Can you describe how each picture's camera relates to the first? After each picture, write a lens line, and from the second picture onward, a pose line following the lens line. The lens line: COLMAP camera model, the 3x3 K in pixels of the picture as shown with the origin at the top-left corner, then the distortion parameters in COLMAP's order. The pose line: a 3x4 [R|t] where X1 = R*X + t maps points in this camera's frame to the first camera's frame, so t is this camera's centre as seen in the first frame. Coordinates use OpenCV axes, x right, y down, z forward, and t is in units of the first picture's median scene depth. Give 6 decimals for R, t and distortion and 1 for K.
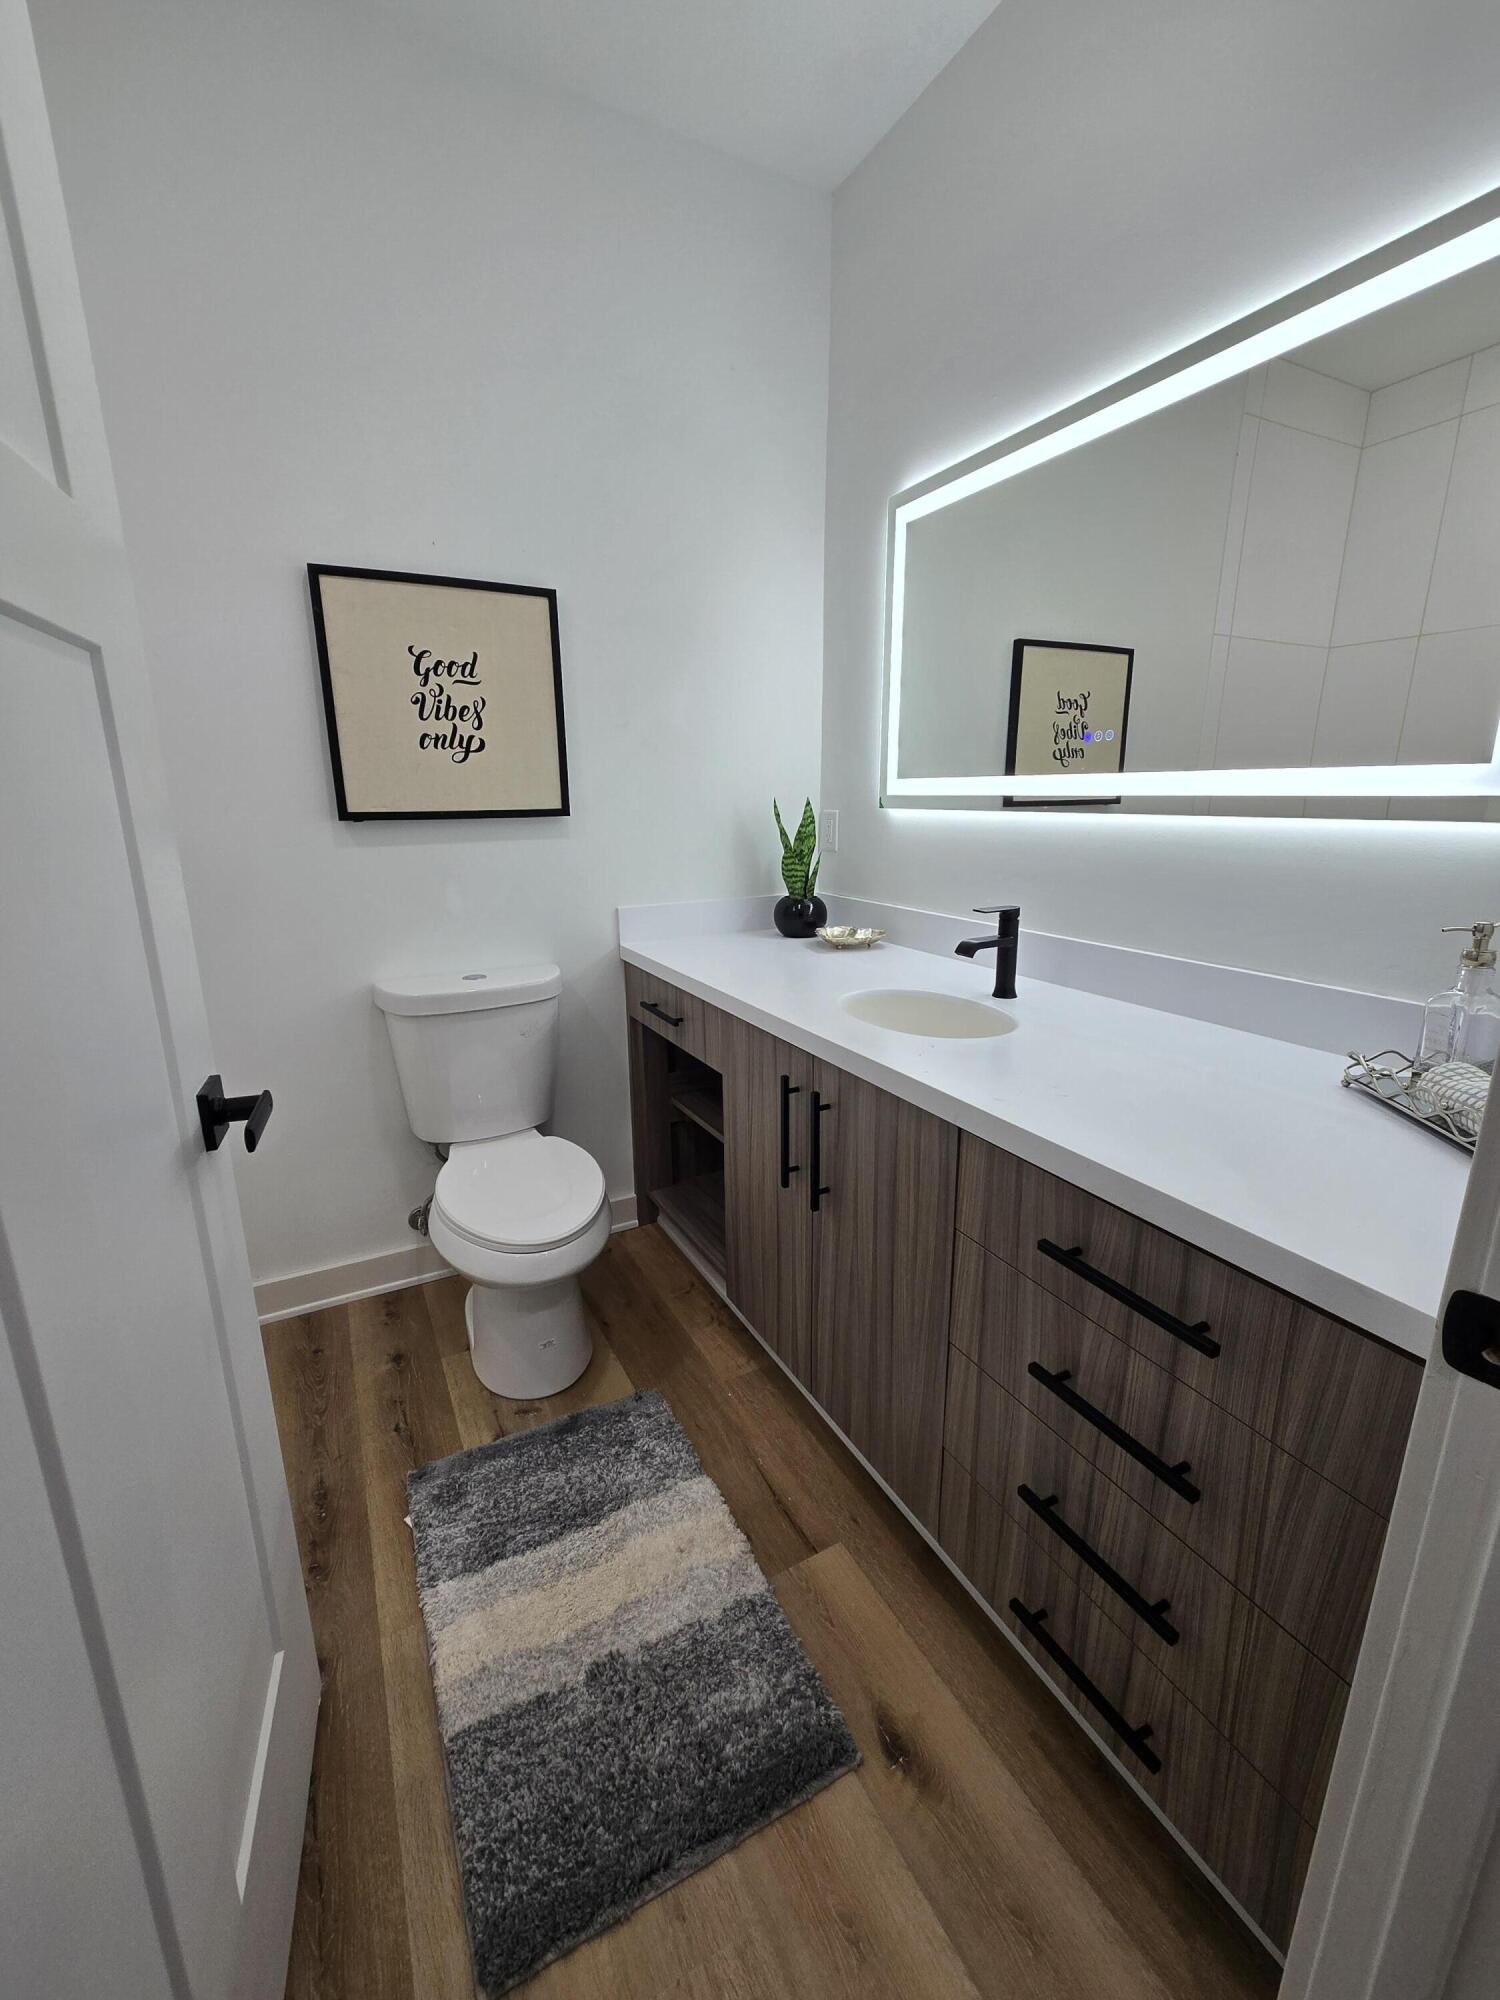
lens RADIAL K [[819.6, 0, 750.0], [0, 819.6, 1000.0], [0, 0, 1]] dist [0.001064, -0.000577]
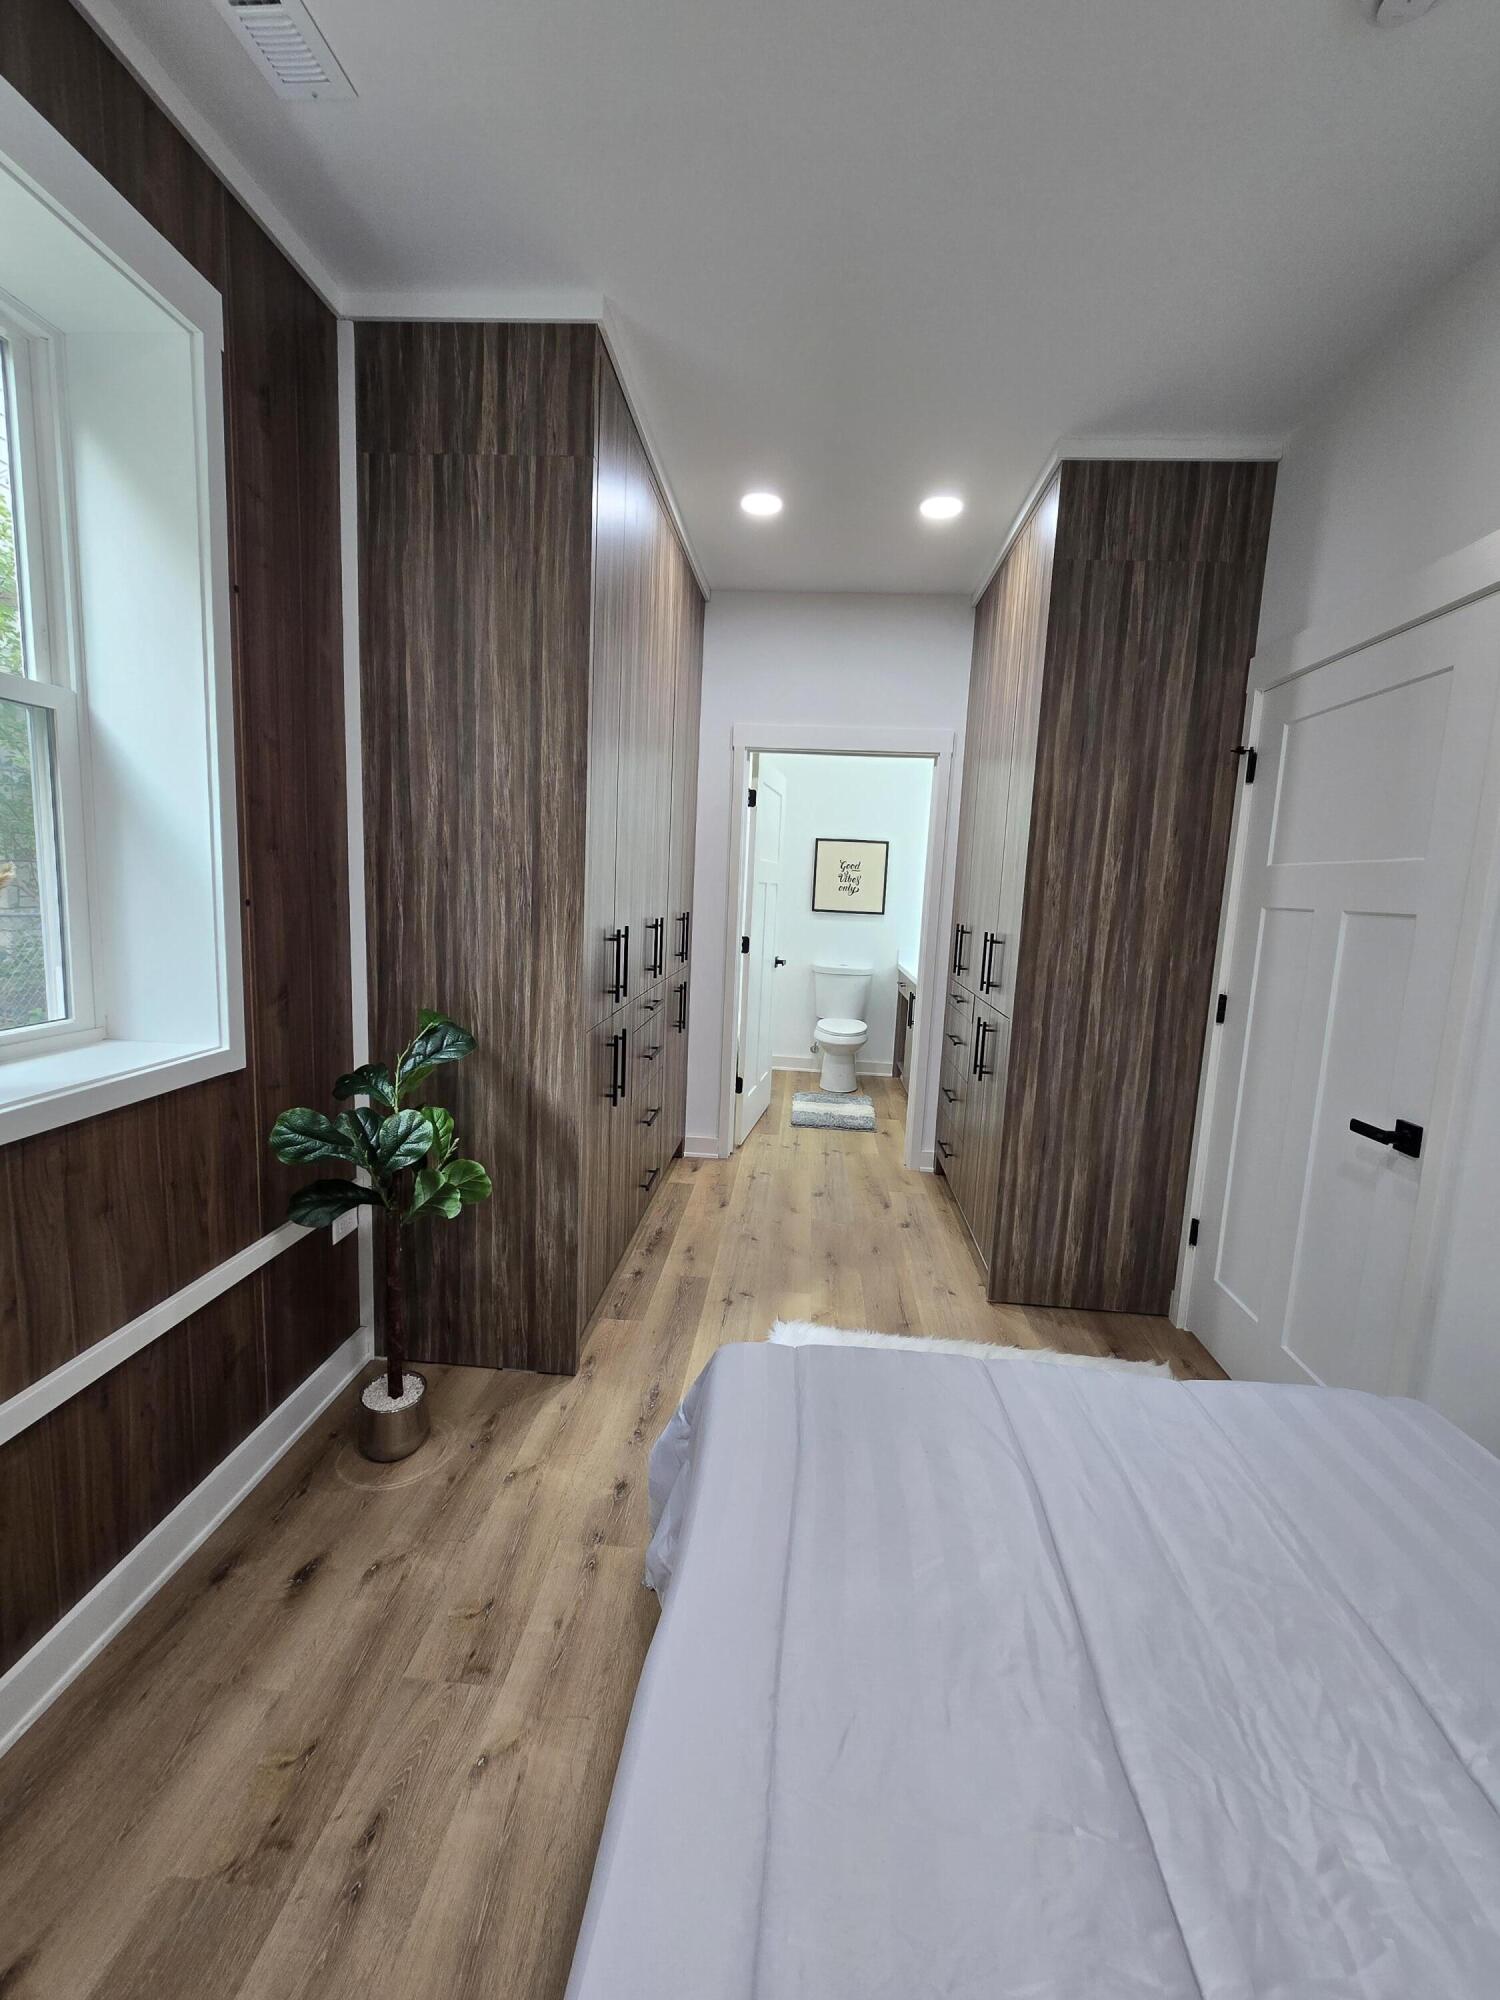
lens RADIAL K [[819.6, 0, 750.0], [0, 819.6, 1000.0], [0, 0, 1]] dist [0.001064, -0.000577]
pose [[0.845942, 0.114314, -0.520879, 0.994434], [-0.176150, 0.981828, -0.070602, 0.384190], [0.503342, 0.151478, 0.850706, -1.777480]]
